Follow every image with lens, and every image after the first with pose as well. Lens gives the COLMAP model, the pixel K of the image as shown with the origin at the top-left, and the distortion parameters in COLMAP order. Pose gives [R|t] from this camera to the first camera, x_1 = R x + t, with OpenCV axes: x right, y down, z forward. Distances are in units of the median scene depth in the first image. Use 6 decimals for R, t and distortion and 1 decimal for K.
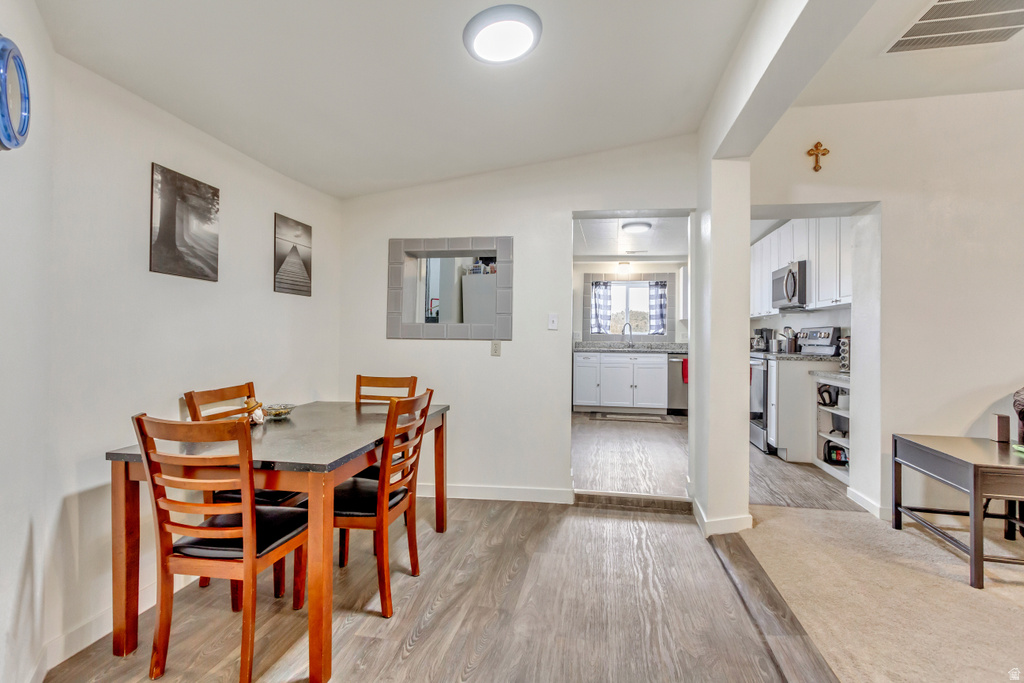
lens RADIAL K [[470.1, 0, 508.6], [0, 470.1, 332.7], [0, 0, 1]] dist [0.002662, -0.000285]
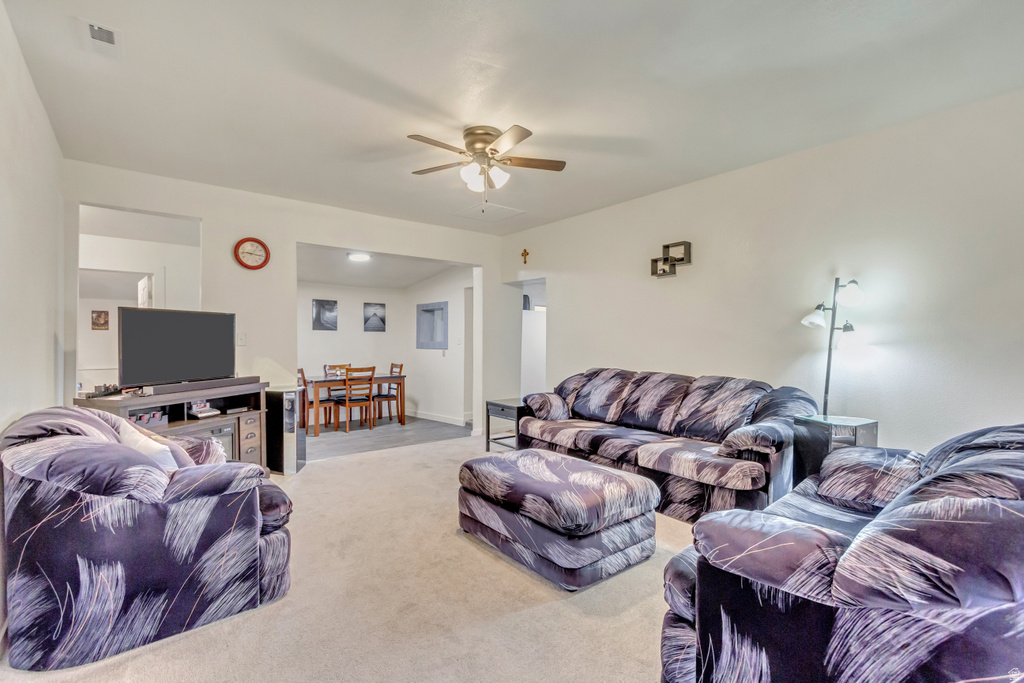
lens RADIAL K [[470.1, 0, 511.0], [0, 470.1, 344.3], [0, 0, 1]] dist [0.002662, -0.000285]
pose [[0.774543, -0.006525, -0.632487, 1.975272], [0.009350, 0.999956, 0.001134, -0.009292], [0.632452, -0.006792, 0.774570, -0.601607]]
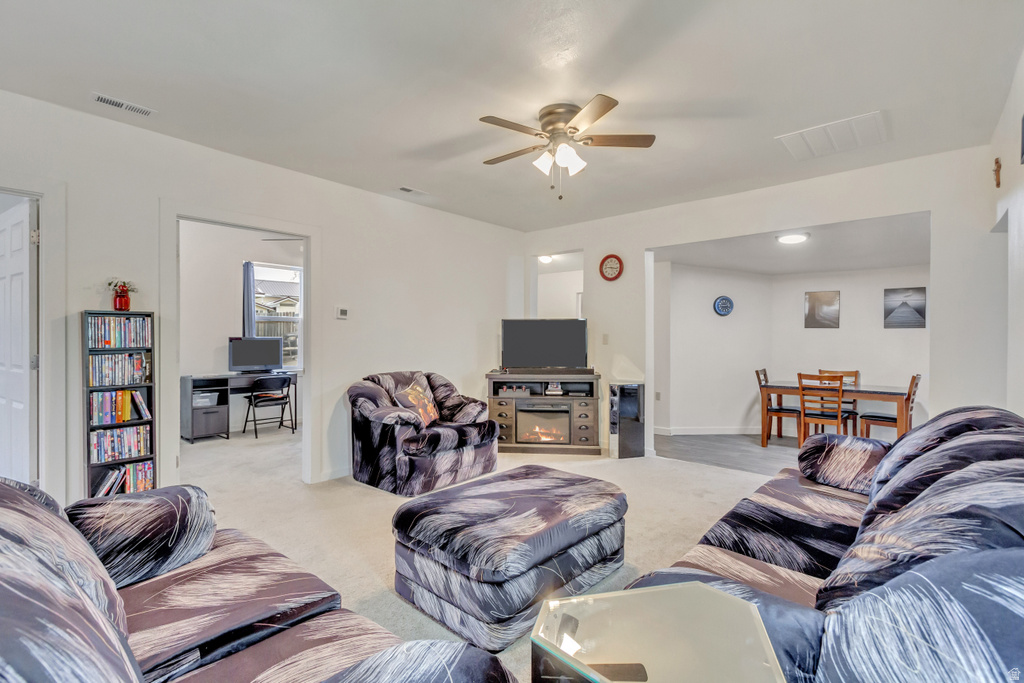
lens RADIAL K [[470.1, 0, 506.3], [0, 470.1, 340.5], [0, 0, 1]] dist [0.002662, -0.000285]
pose [[-0.506813, -0.010014, -0.861998, 2.148965], [-0.008199, 0.999943, -0.006796, -0.009483], [0.862017, 0.003624, -0.506866, 0.657476]]
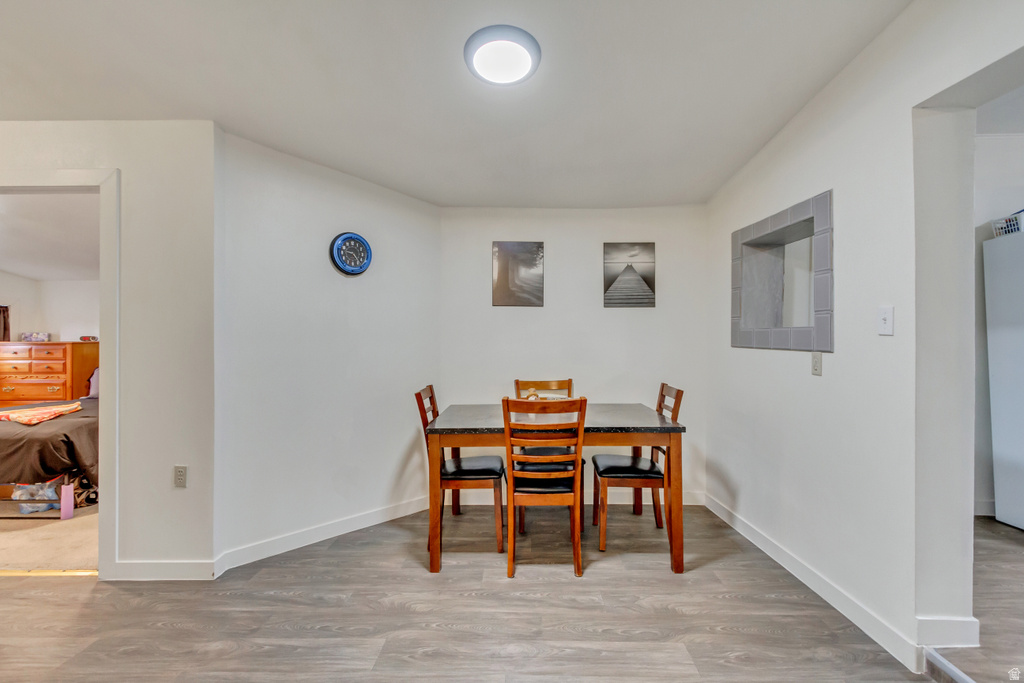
lens RADIAL K [[470.1, 0, 512.6], [0, 470.1, 331.4], [0, 0, 1]] dist [0.002662, -0.000285]
pose [[0.179214, -0.019650, -0.983614, 0.687074], [0.009379, 0.999789, -0.018265, -0.005276], [0.983765, -0.005952, 0.179360, 0.572731]]
